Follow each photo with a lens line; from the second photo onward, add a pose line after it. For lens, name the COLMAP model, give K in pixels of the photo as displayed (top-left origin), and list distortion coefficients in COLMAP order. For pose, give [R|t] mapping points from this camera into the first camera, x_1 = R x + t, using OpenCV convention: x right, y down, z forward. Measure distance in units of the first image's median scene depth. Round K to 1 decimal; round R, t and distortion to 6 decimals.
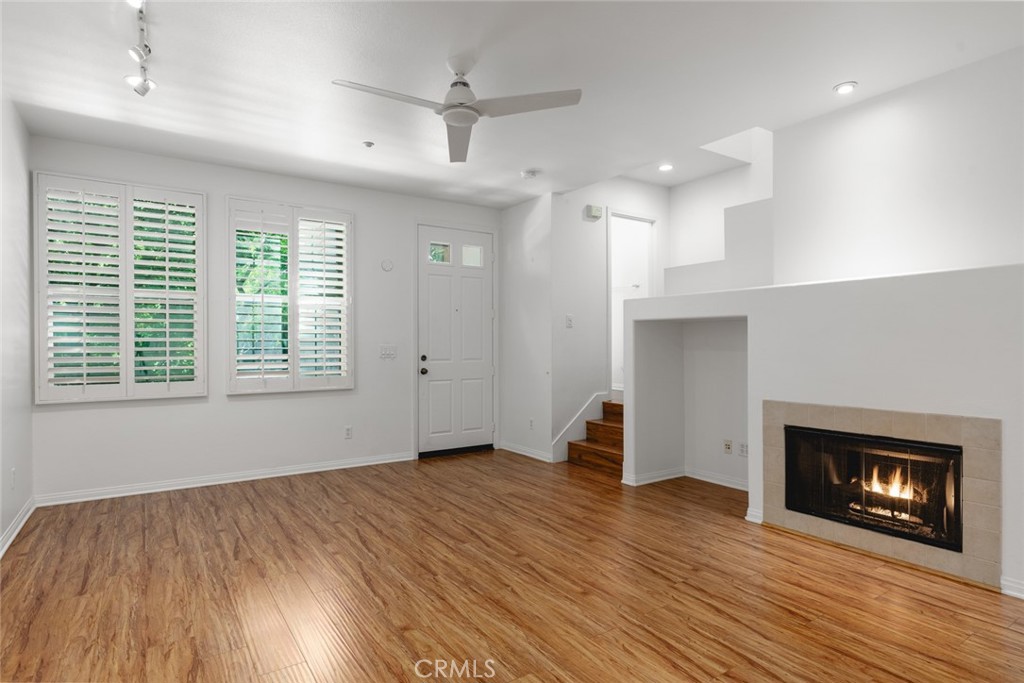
lens RADIAL K [[553.0, 0, 513.1], [0, 553.0, 343.2], [0, 0, 1]] dist [-0.003880, 0.002498]
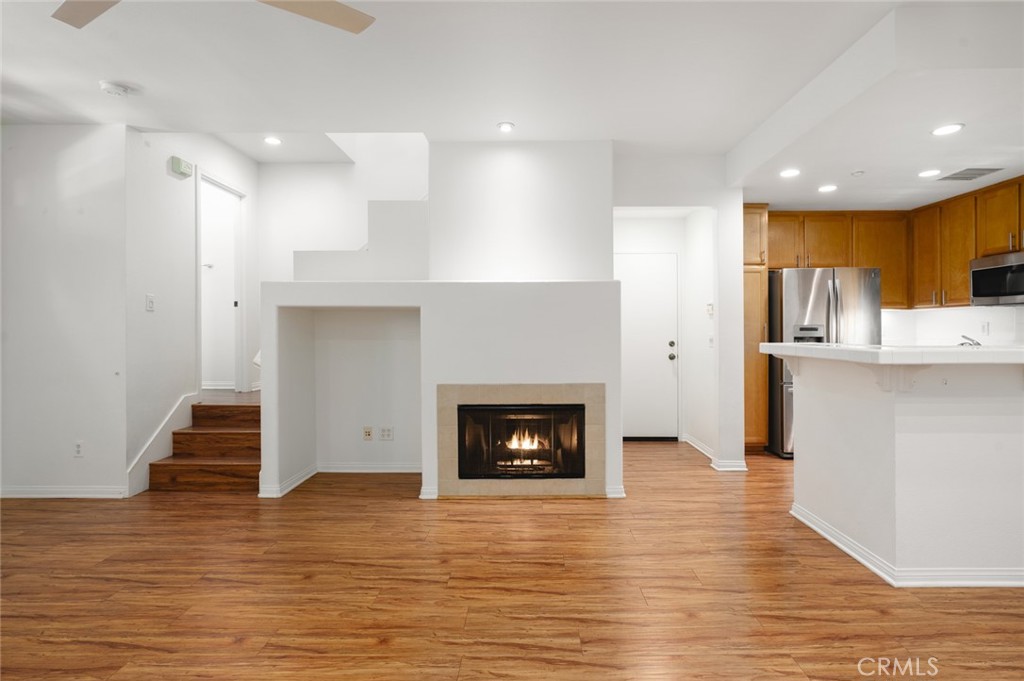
lens RADIAL K [[493.0, 0, 532.8], [0, 493.0, 328.1], [0, 0, 1]] dist [-0.012887, 0.004664]
pose [[0.554545, 0.007493, 0.832120, -0.256061], [-0.000254, 0.999961, -0.008835, 0.000028], [-0.832154, 0.004688, 0.554525, 0.305042]]
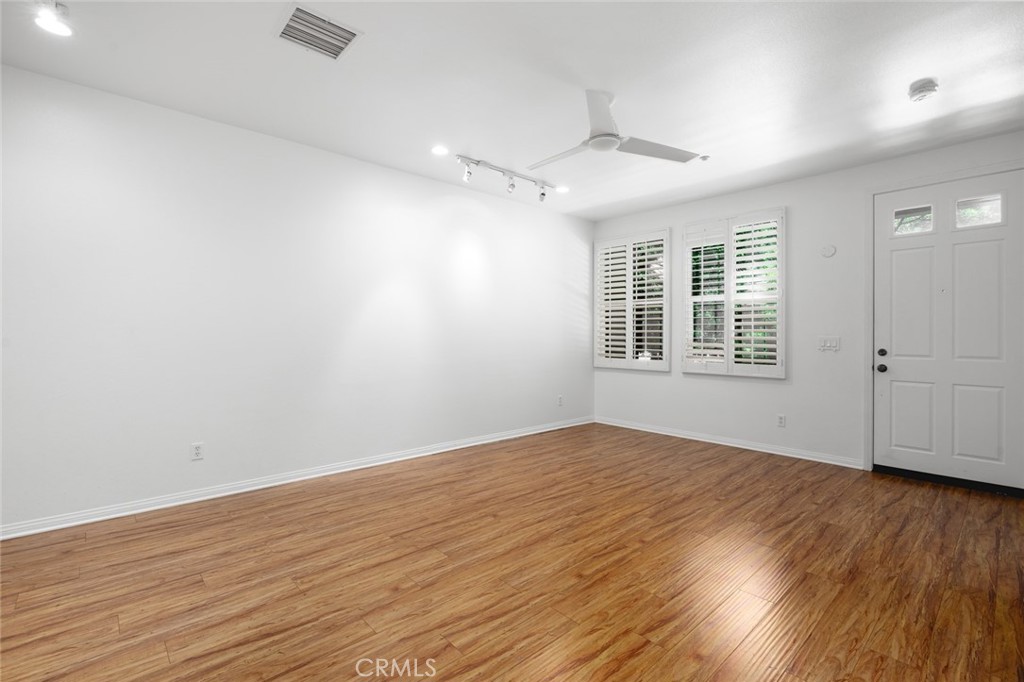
lens RADIAL K [[464.7, 0, 509.4], [0, 464.7, 334.7], [0, 0, 1]] dist [-0.013925, 0.002302]
pose [[0.135771, 0.003778, -0.990733, 0.707291], [-0.003594, 0.999988, 0.003321, -0.000648], [0.990734, 0.003110, 0.135783, 0.548138]]
